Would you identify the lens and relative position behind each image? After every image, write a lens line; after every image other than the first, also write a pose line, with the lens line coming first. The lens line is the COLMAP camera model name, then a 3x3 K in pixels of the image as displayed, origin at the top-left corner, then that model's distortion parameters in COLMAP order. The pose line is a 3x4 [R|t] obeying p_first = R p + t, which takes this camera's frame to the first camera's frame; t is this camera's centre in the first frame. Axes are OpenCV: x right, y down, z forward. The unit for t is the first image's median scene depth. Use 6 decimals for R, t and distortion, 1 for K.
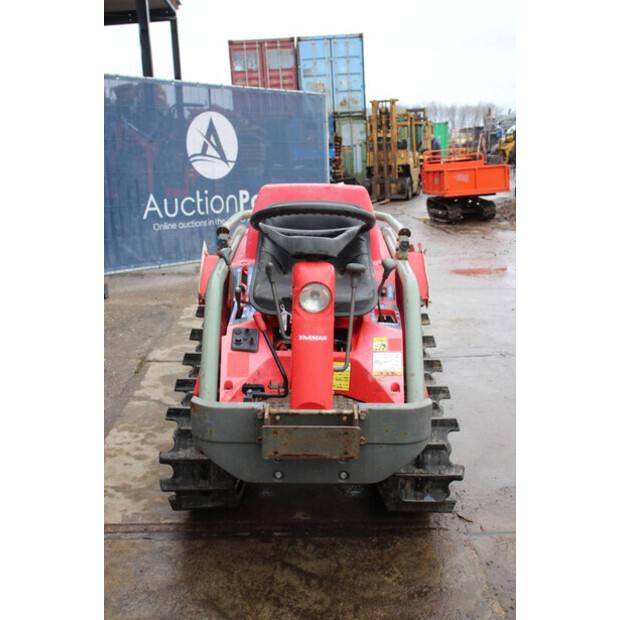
lens RADIAL K [[711.5, 0, 310.0], [0, 711.5, 310.0], [0, 0, 1]] dist [-0.094567, 0.286519]
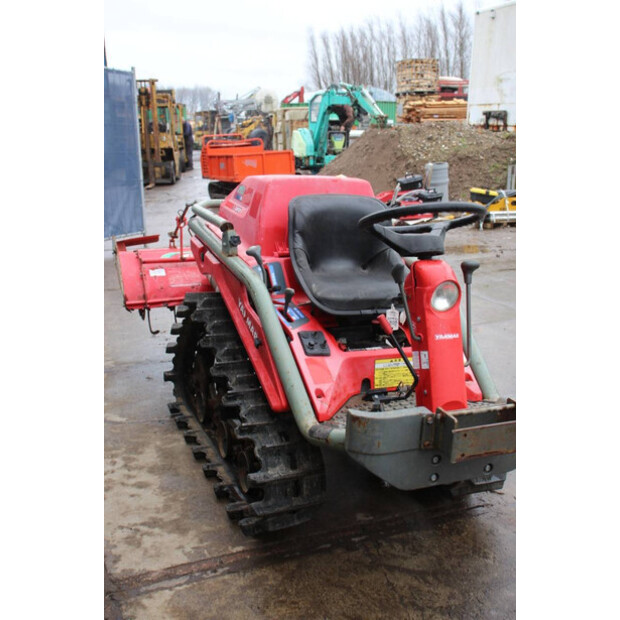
lens RADIAL K [[711.5, 0, 310.0], [0, 711.5, 310.0], [0, 0, 1]] dist [-0.094567, 0.286519]
pose [[0.917432, -0.065247, 0.392506, -0.427012], [0.055520, 0.997805, 0.036094, -0.033811], [-0.393999, -0.011322, 0.919041, 0.123218]]
